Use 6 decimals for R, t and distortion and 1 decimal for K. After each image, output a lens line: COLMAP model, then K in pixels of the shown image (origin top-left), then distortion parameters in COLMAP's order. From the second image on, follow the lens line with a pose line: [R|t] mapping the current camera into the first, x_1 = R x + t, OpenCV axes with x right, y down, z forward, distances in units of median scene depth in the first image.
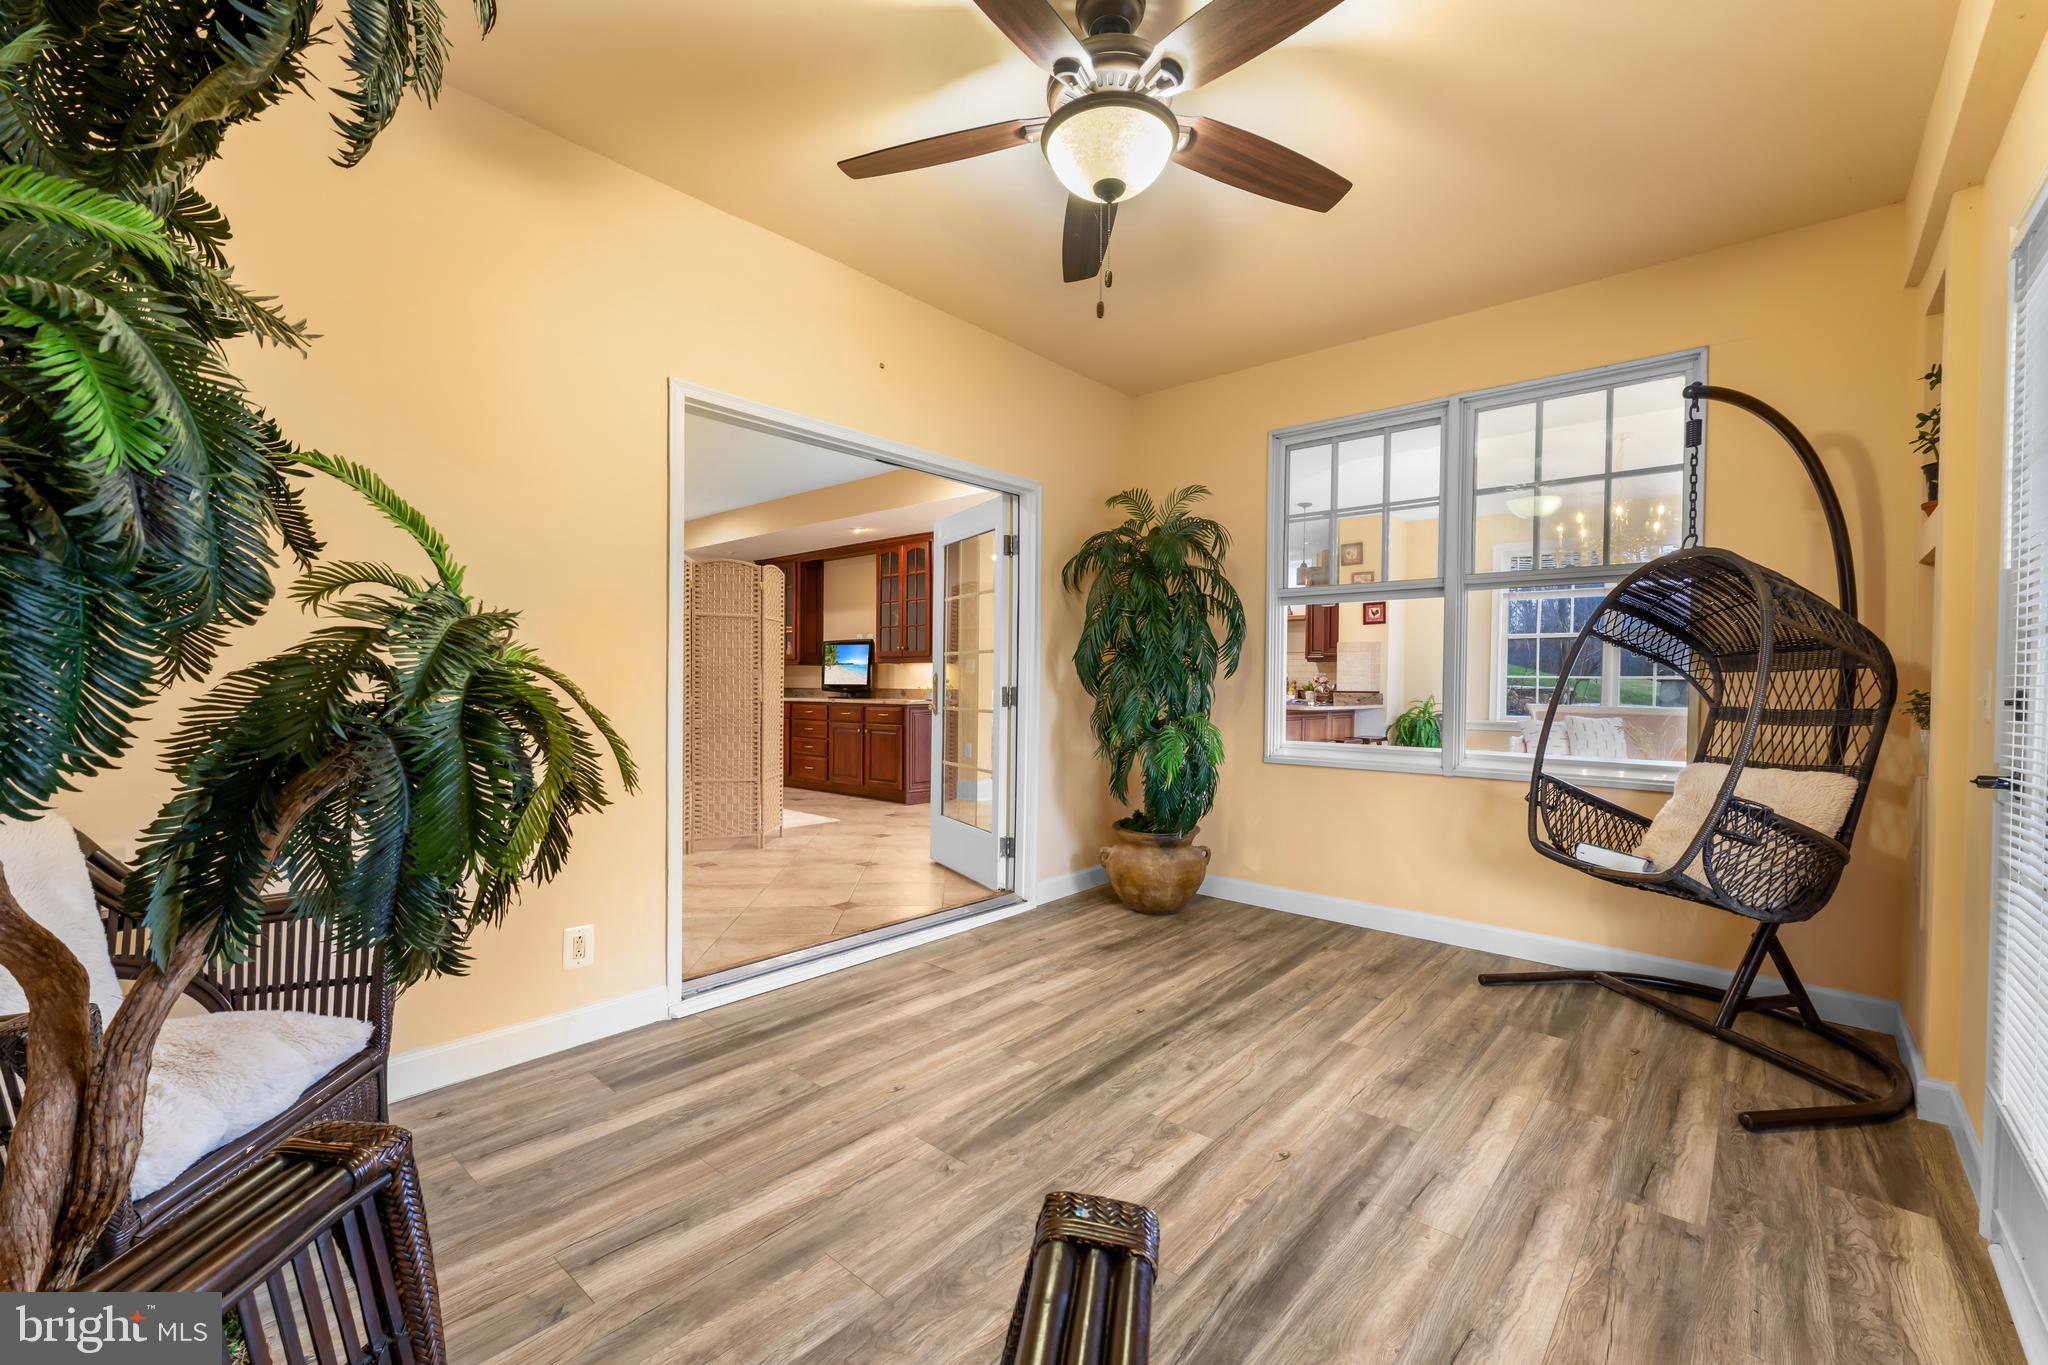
lens RADIAL K [[868.1, 0, 1039.7], [0, 868.1, 676.9], [0, 0, 1]] dist [0.004451, -0.002052]
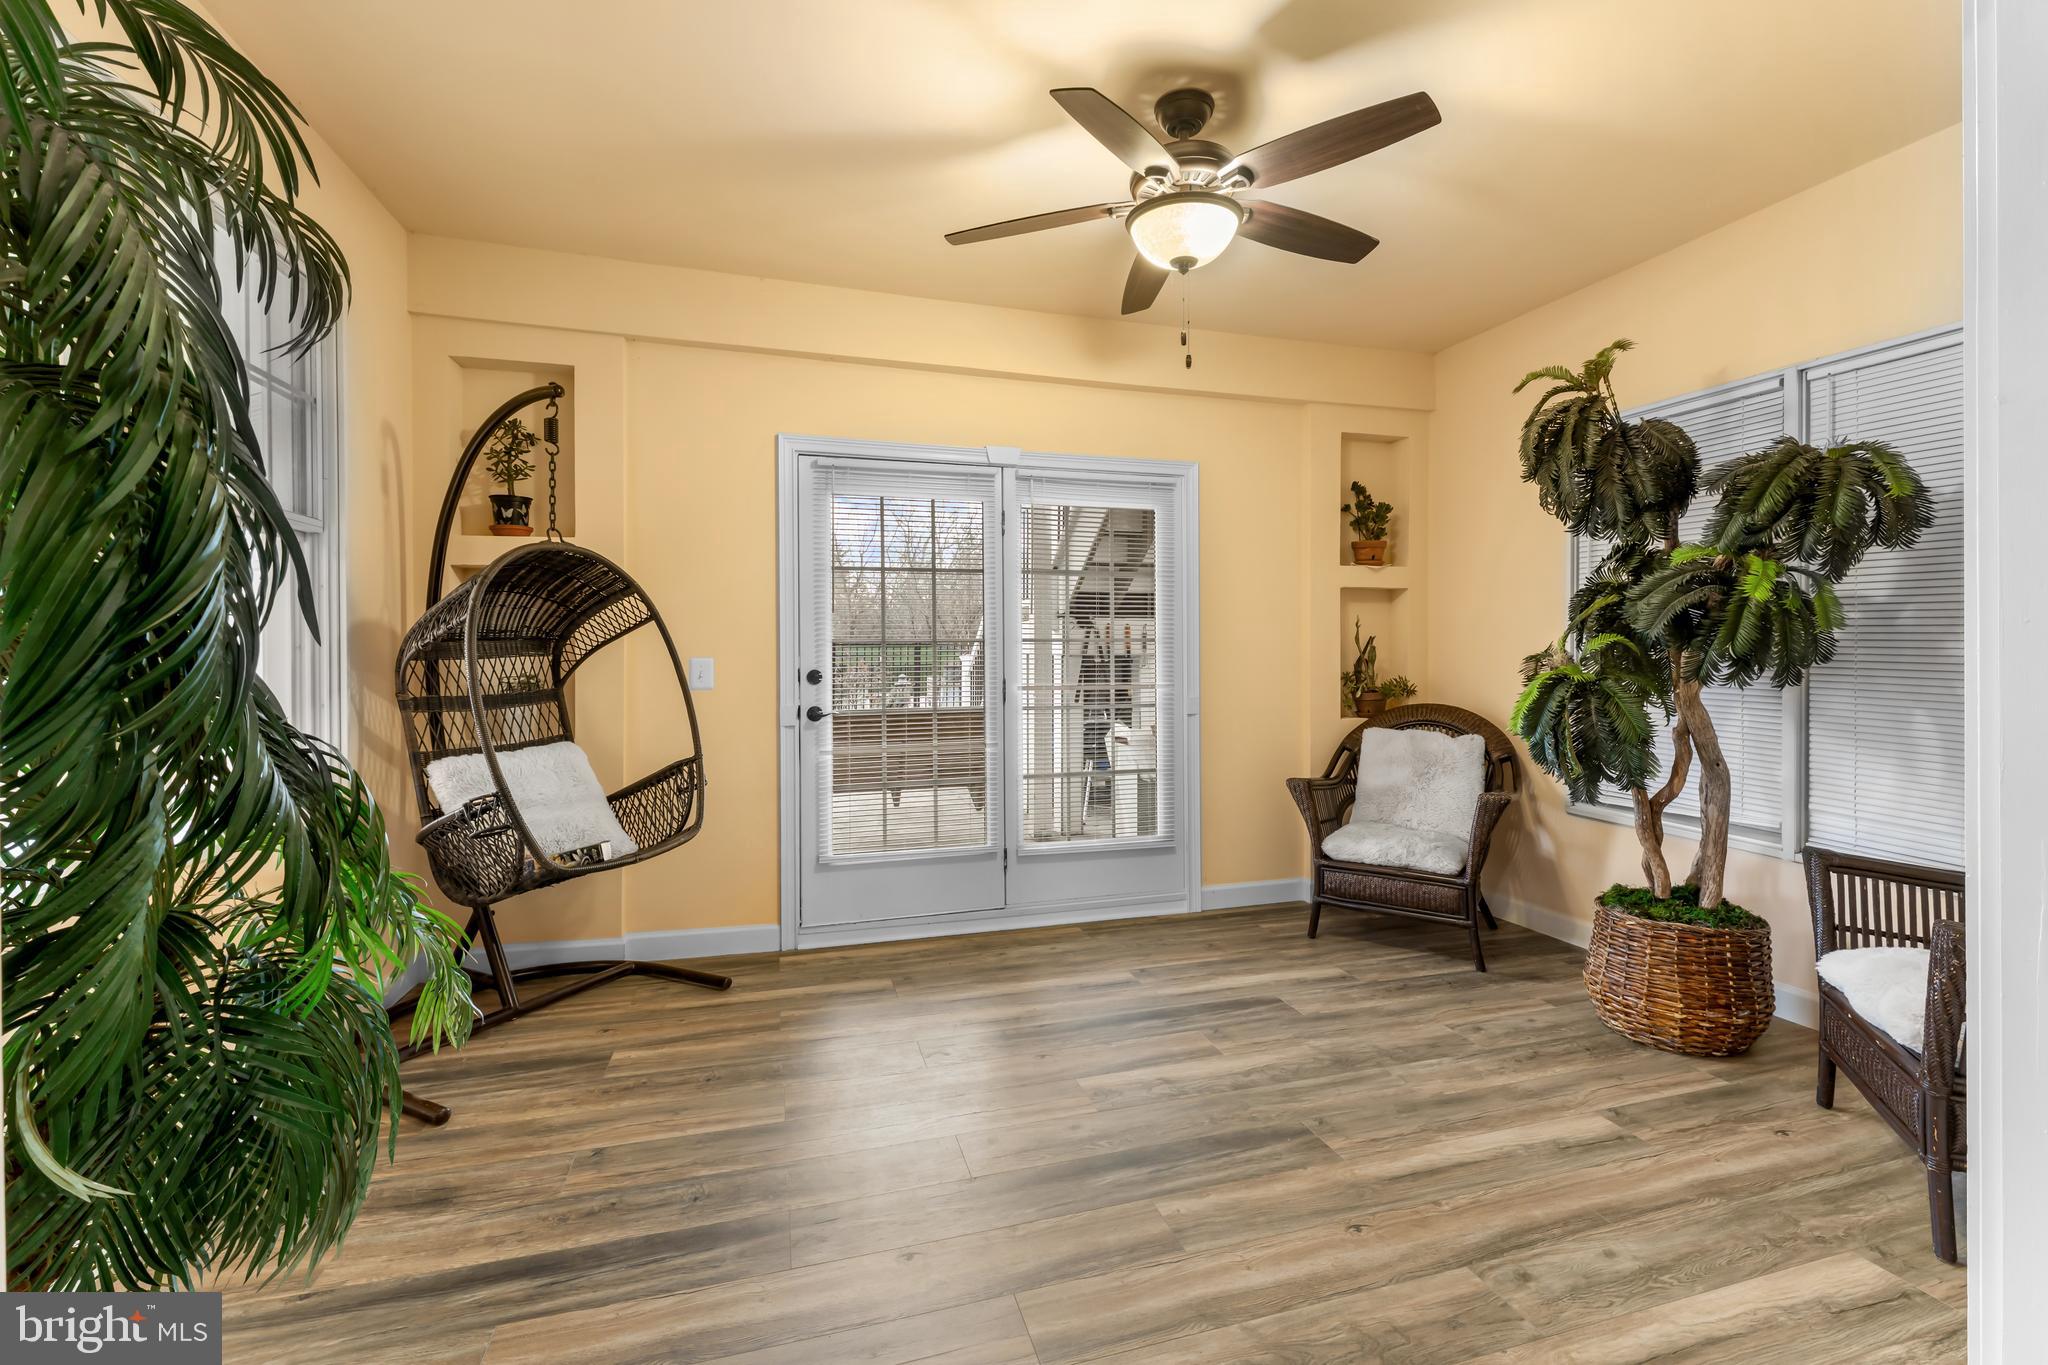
lens RADIAL K [[868.1, 0, 1024.5], [0, 868.1, 670.1], [0, 0, 1]] dist [0.004451, -0.002052]
pose [[-0.831603, -0.024957, 0.554809, -0.370705], [-0.010887, 0.999530, 0.028644, -0.041145], [-0.555264, 0.017780, -0.831484, 1.992919]]
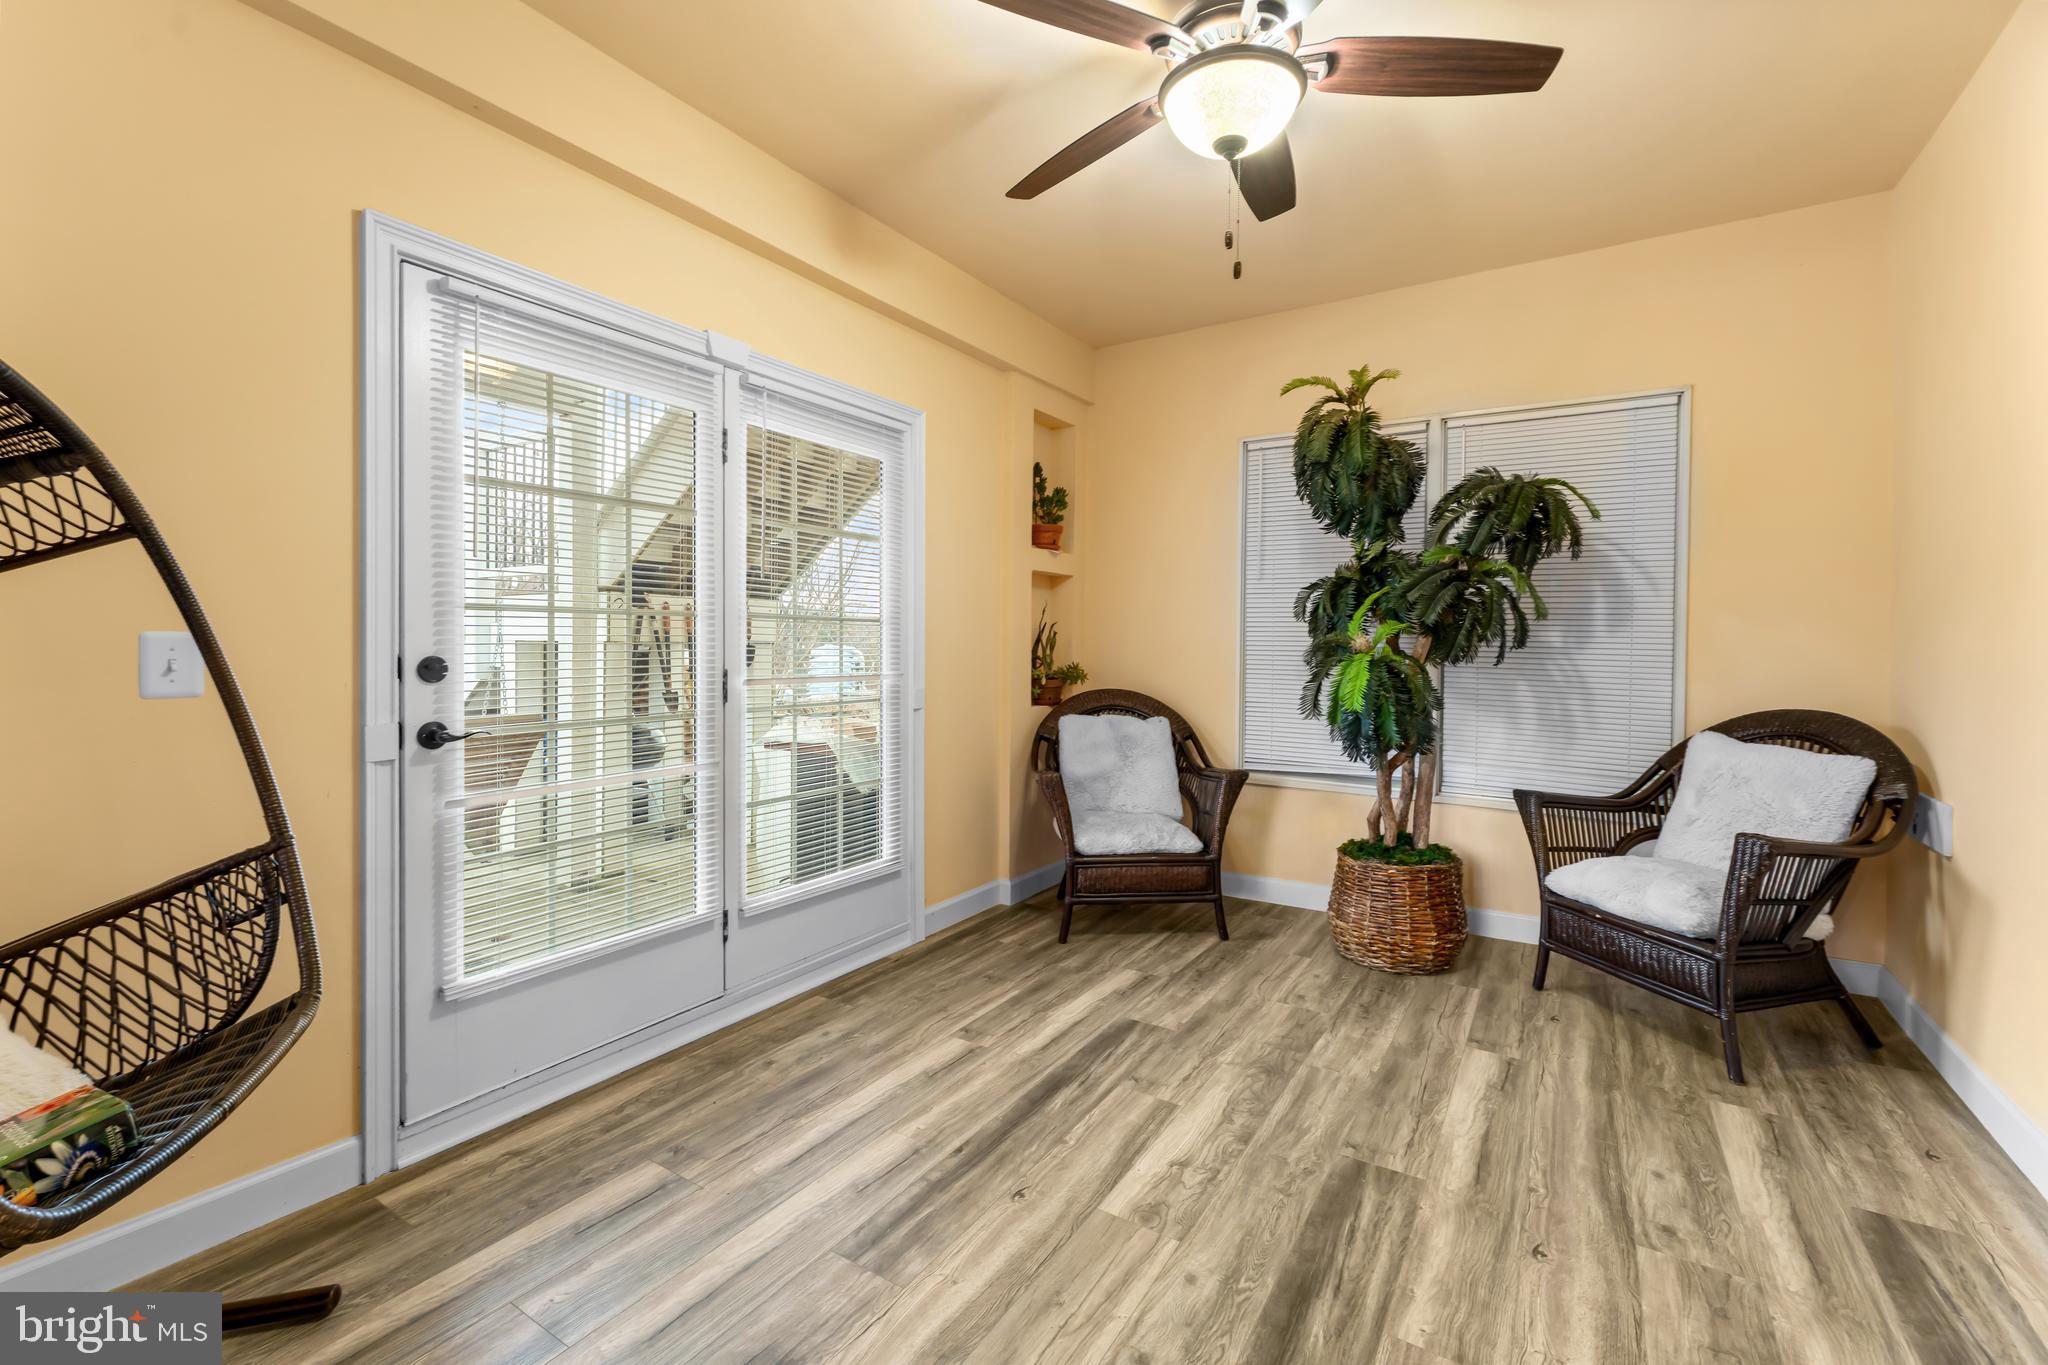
lens RADIAL K [[868.1, 0, 1015.4], [0, 868.1, 661.4], [0, 0, 1]] dist [0.004451, -0.002052]
pose [[-0.992639, -0.017526, -0.119840, 0.391079], [-0.019476, 0.999696, 0.015118, -0.009372], [0.119539, 0.017341, -0.992678, 1.825725]]
